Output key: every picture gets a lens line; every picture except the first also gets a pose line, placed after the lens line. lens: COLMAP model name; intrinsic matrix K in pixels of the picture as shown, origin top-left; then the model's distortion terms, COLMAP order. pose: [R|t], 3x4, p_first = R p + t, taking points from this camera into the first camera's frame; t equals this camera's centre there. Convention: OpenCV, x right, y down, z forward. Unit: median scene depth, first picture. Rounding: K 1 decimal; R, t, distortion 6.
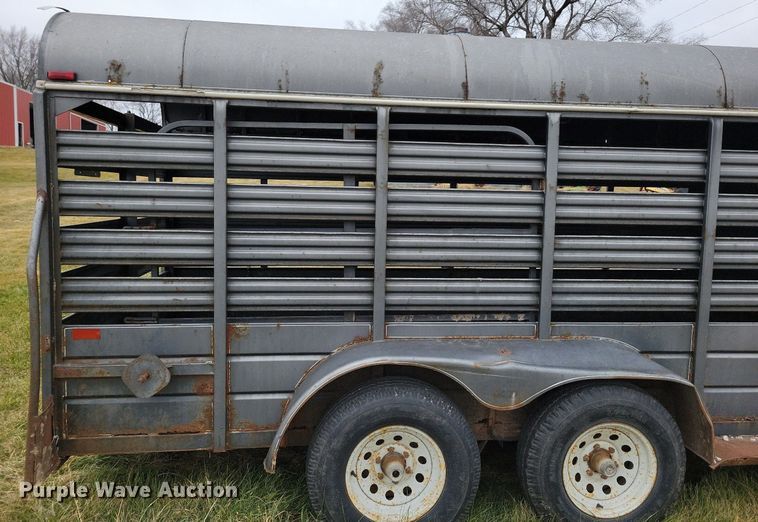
lens RADIAL K [[597.0, 0, 379.3], [0, 597.0, 251.7], [0, 0, 1]] dist [0.048003, 0.000826]
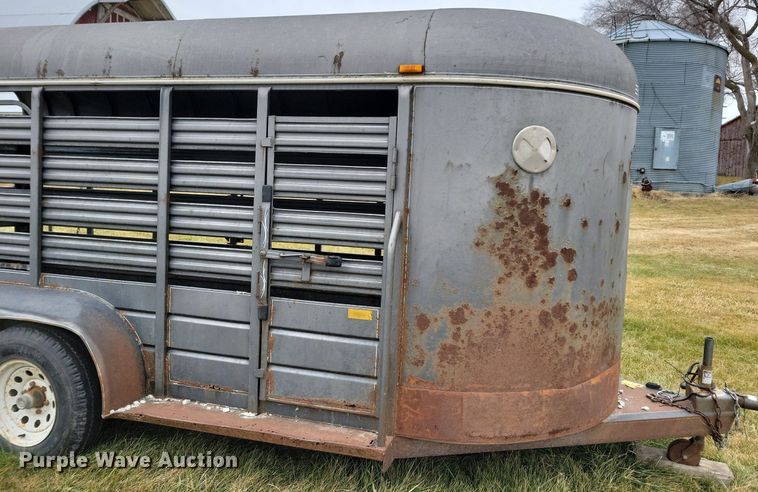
lens RADIAL K [[654.9, 0, 408.4], [0, 654.9, 225.3], [0, 0, 1]] dist [0.053429, -0.020917]
pose [[0.905039, 0.041636, -0.423285, 1.420827], [-0.055310, 0.998268, -0.020067, 0.016101], [0.421717, 0.041573, 0.905774, 0.158972]]
